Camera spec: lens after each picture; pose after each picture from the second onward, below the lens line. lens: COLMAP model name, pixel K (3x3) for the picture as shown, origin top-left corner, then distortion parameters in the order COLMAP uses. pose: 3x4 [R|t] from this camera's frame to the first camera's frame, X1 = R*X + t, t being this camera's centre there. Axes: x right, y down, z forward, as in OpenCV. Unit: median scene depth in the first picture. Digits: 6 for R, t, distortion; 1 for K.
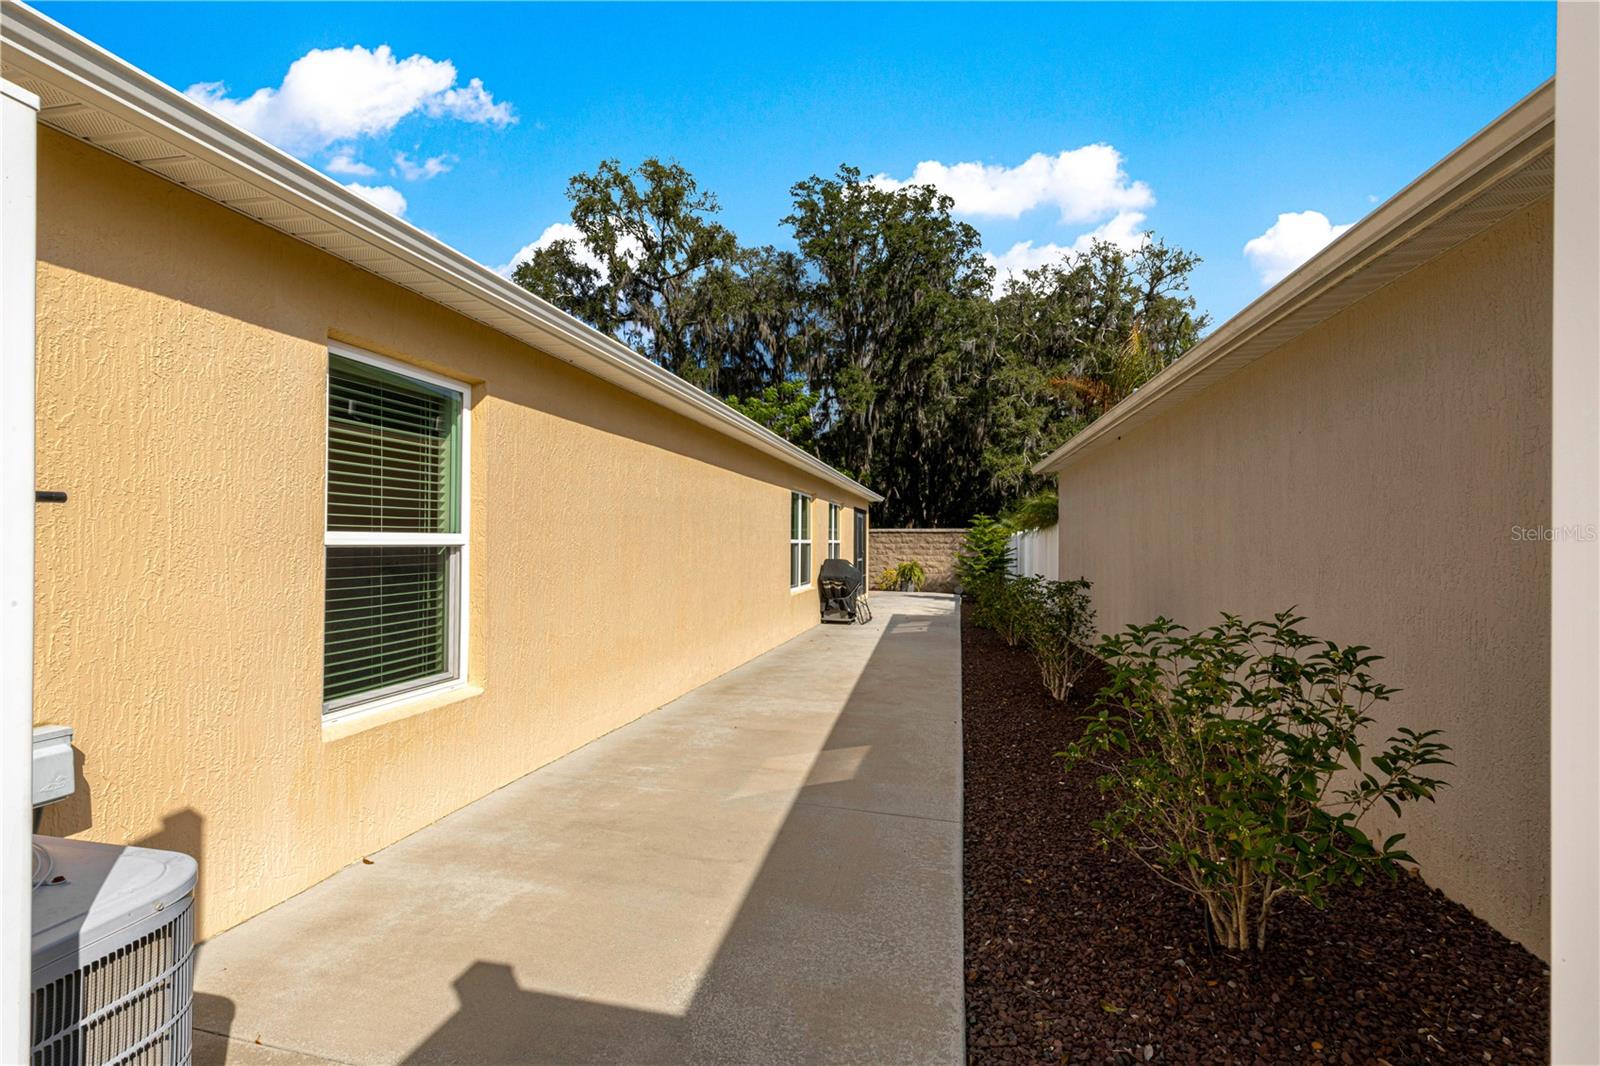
lens RADIAL K [[722.4, 0, 796.7], [0, 722.4, 519.7], [0, 0, 1]] dist [0.007946, -0.000262]
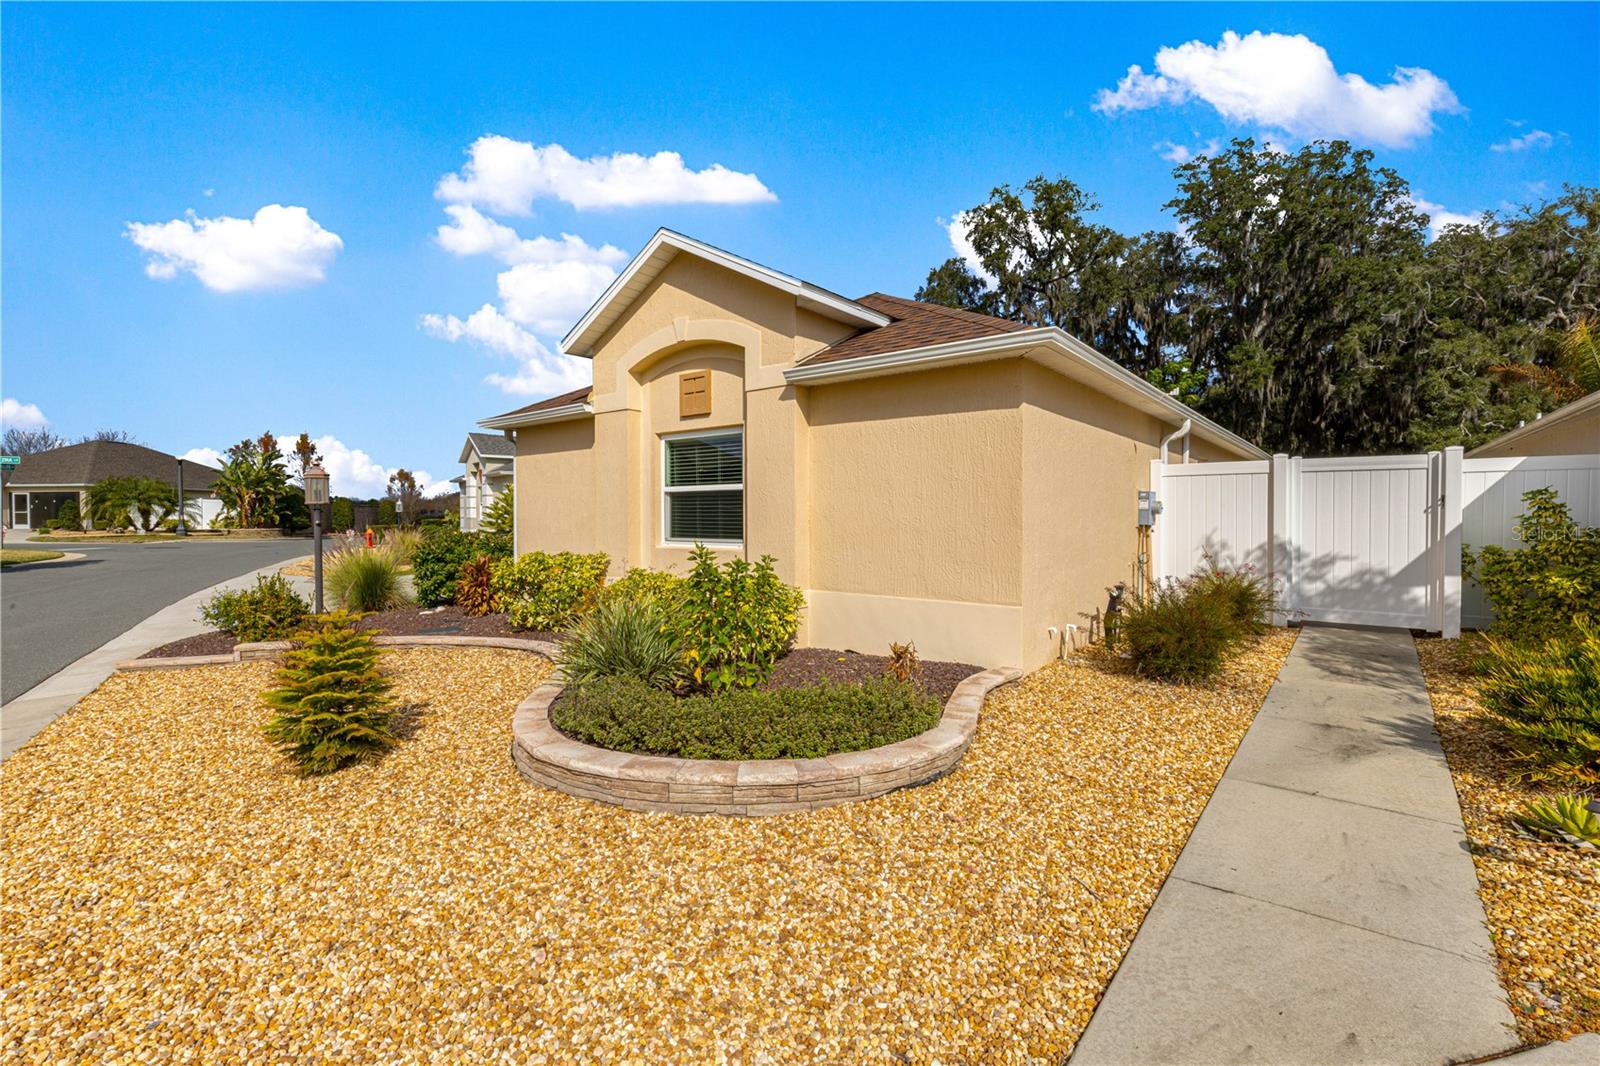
lens RADIAL K [[722.4, 0, 796.7], [0, 722.4, 519.7], [0, 0, 1]] dist [0.007946, -0.000262]
pose [[0.901126, -0.001546, -0.433555, -0.047811], [0.017391, 0.999318, 0.032583, -0.006684], [0.433209, -0.036901, 0.900538, -0.189922]]
